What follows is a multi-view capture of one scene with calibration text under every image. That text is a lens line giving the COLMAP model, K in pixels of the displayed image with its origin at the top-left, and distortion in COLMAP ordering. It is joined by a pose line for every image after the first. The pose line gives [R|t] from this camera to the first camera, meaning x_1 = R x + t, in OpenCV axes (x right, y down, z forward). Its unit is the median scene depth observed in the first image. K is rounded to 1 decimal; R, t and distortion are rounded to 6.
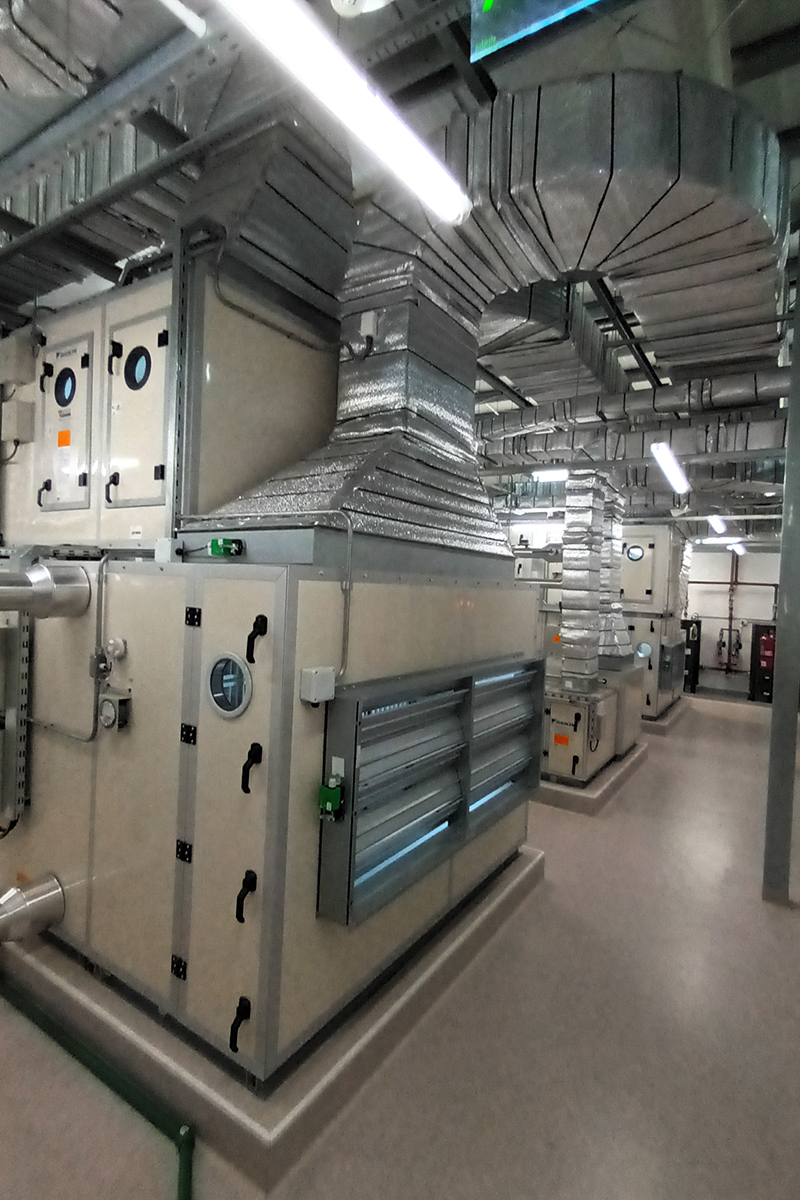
lens RADIAL K [[588.2, 0, 408.4], [0, 588.2, 599.3], [0, 0, 1]] dist [0.003822, 0.000875]
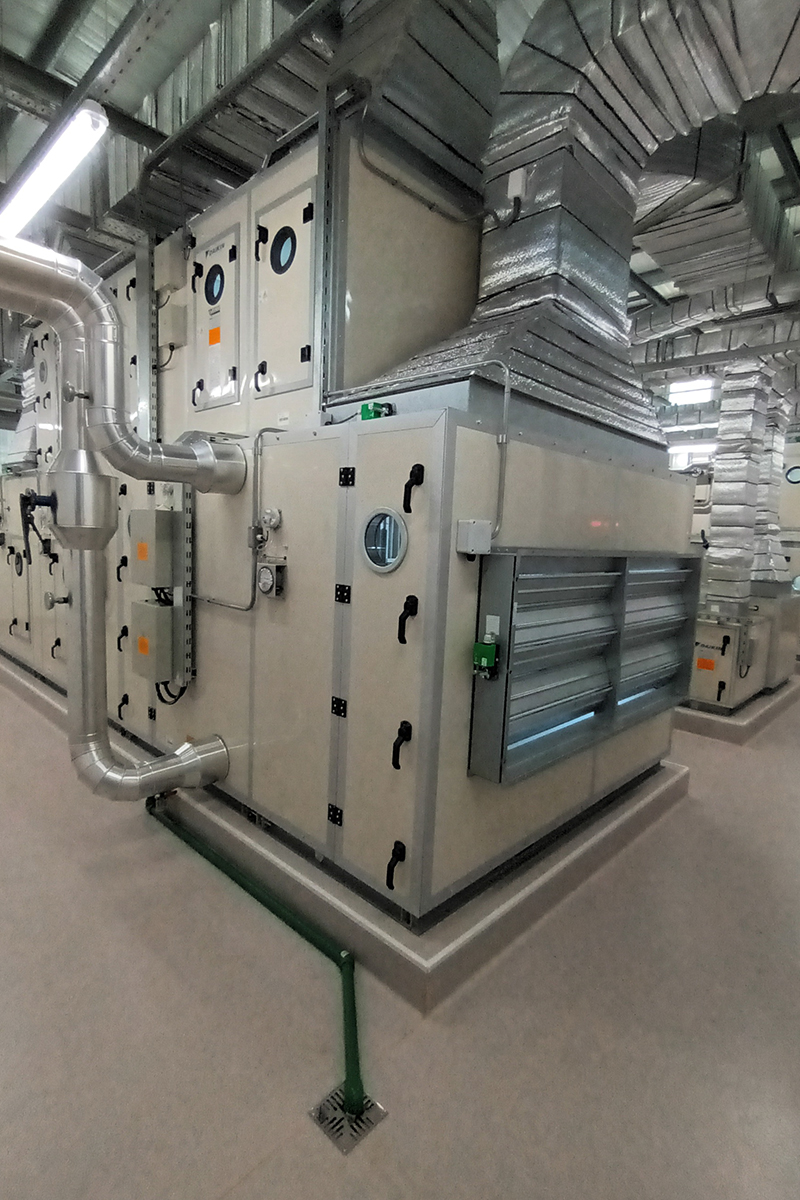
lens RADIAL K [[588.2, 0, 408.4], [0, 588.2, 599.3], [0, 0, 1]] dist [0.003822, 0.000875]
pose [[0.982348, 0.019437, -0.186048, -0.055291], [-0.004888, 0.996915, 0.078338, 0.120129], [0.186996, -0.076046, 0.979413, 0.018048]]
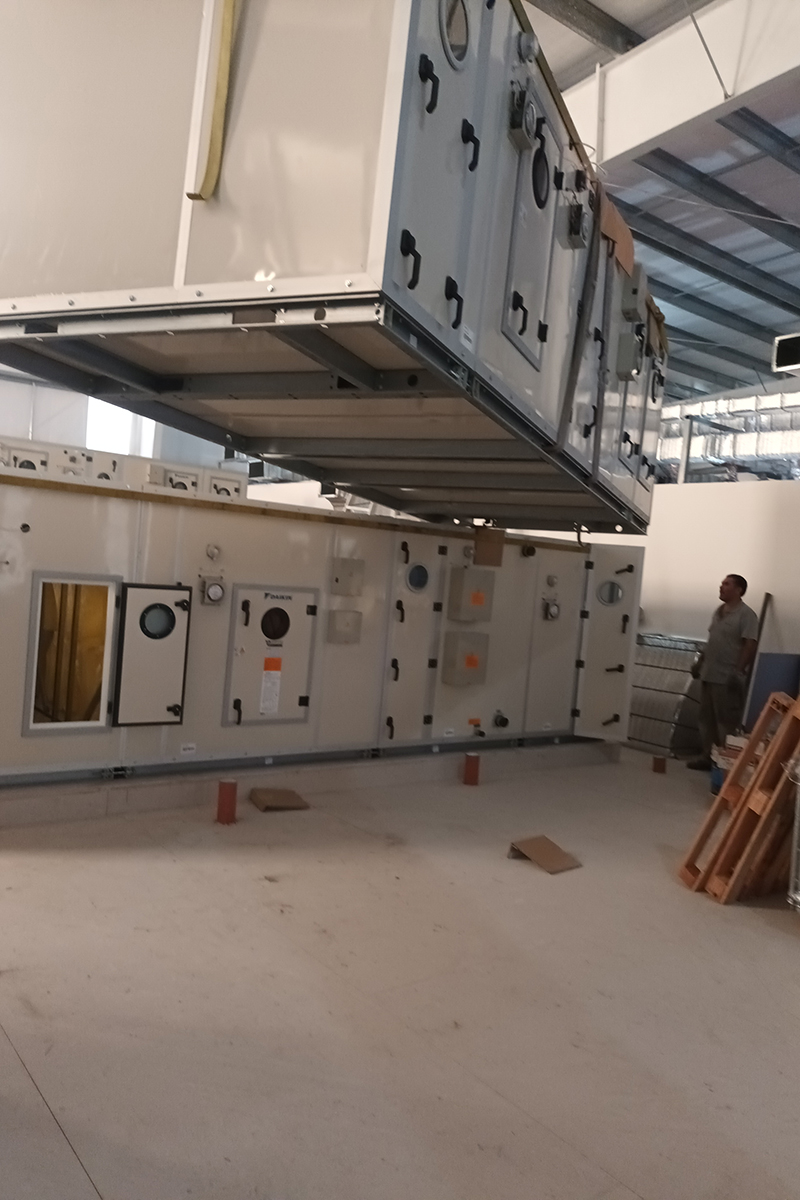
lens RADIAL K [[910.1, 0, 400.0], [0, 910.1, 600.0], [0, 0, 1]] dist [0.085655, -0.117932]
pose [[0.335546, -0.052420, 0.940564, -3.099243], [-0.048067, 0.996197, 0.072668, -0.045370], [-0.940797, -0.069593, 0.331751, 0.364587]]
